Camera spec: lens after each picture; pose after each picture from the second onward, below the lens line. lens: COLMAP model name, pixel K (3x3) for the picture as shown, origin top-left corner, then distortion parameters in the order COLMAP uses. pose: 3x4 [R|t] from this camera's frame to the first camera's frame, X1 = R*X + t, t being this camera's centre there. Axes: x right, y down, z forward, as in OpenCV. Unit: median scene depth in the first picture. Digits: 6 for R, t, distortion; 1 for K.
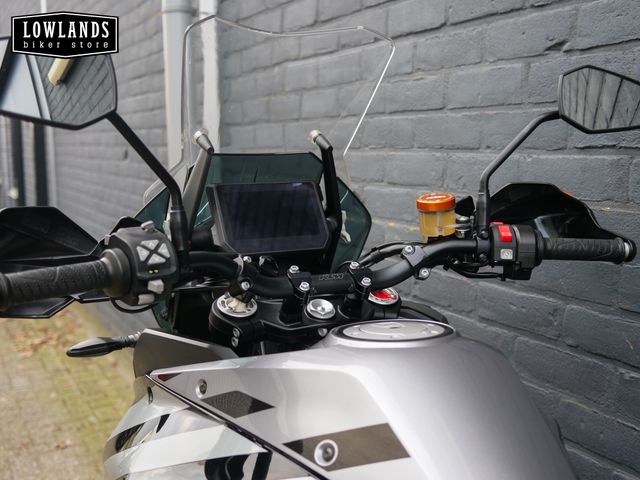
lens RADIAL K [[734.8, 0, 319.3], [0, 734.8, 239.0], [0, 0, 1]] dist [0.001779, 0.000000]
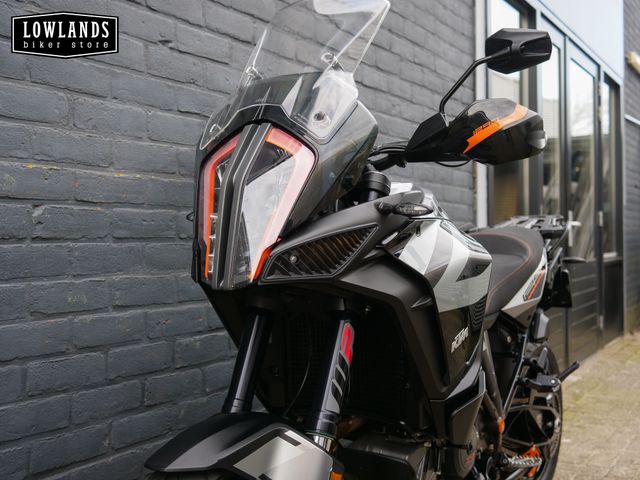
lens RADIAL K [[734.8, 0, 320.2], [0, 734.8, 239.5], [0, 0, 1]] dist [0.001779, 0.000000]
pose [[-0.497709, 0.003316, 0.867338, -0.954451], [0.120312, 0.990589, 0.065252, 0.067662], [-0.858959, 0.136827, -0.493424, 1.264514]]
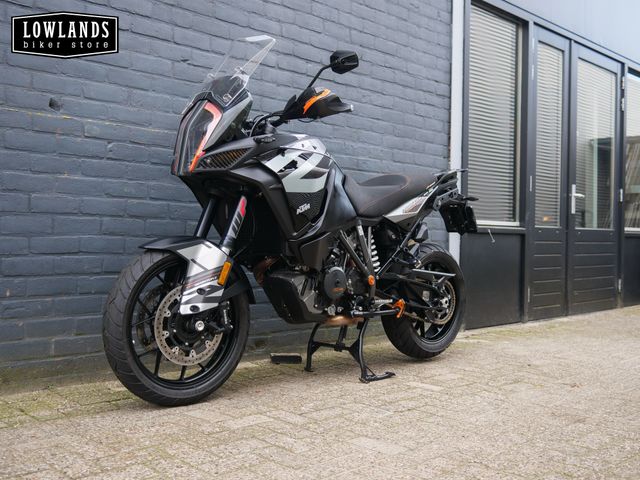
lens RADIAL K [[734.8, 0, 321.4], [0, 734.8, 239.0], [0, 0, 1]] dist [0.001779, 0.000000]
pose [[-0.309892, -0.003786, 0.950764, -2.090098], [0.106054, 0.993614, 0.038524, 0.302926], [-0.944839, 0.112770, -0.307511, 1.197247]]
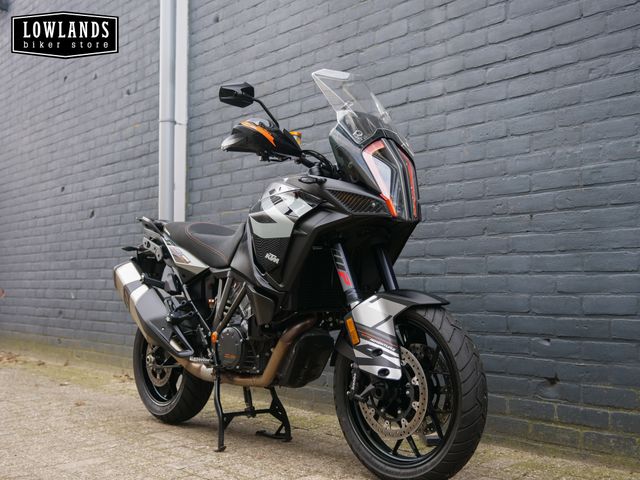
lens RADIAL K [[734.8, 0, 320.0], [0, 734.8, 240.9], [0, 0, 1]] dist [0.001779, 0.000000]
pose [[0.968661, 0.020423, 0.247545, -0.466827], [0.027605, 0.981588, -0.189003, 0.637798], [-0.246847, 0.189913, 0.950263, -1.491608]]
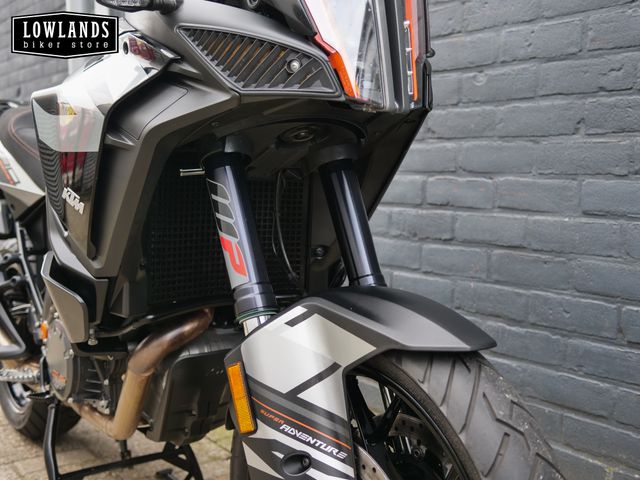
lens RADIAL K [[734.8, 0, 318.4], [0, 734.8, 240.6], [0, 0, 1]] dist [0.001779, 0.000000]
pose [[0.984353, -0.011553, 0.175826, -0.018605], [0.016346, 0.999533, -0.025835, 0.401133], [-0.175446, 0.028305, 0.984082, -0.532263]]
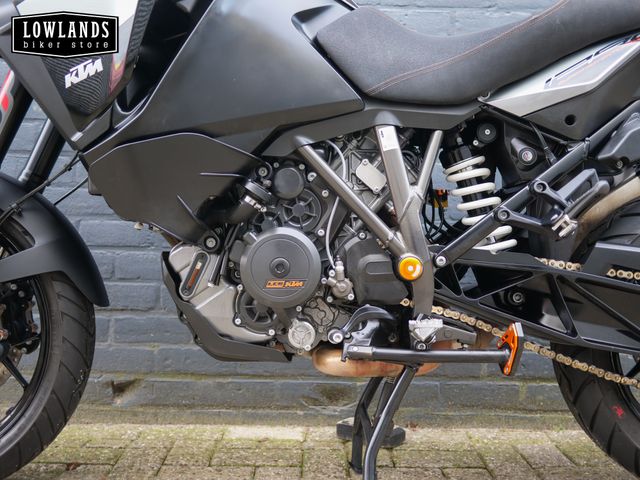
lens RADIAL K [[734.8, 0, 318.3], [0, 734.8, 239.4], [0, 0, 1]] dist [0.001779, 0.000000]
pose [[0.453557, 0.018826, 0.891028, -0.770834], [0.098659, 0.992571, -0.071192, 0.557462], [-0.885750, 0.120198, 0.448330, 0.049835]]
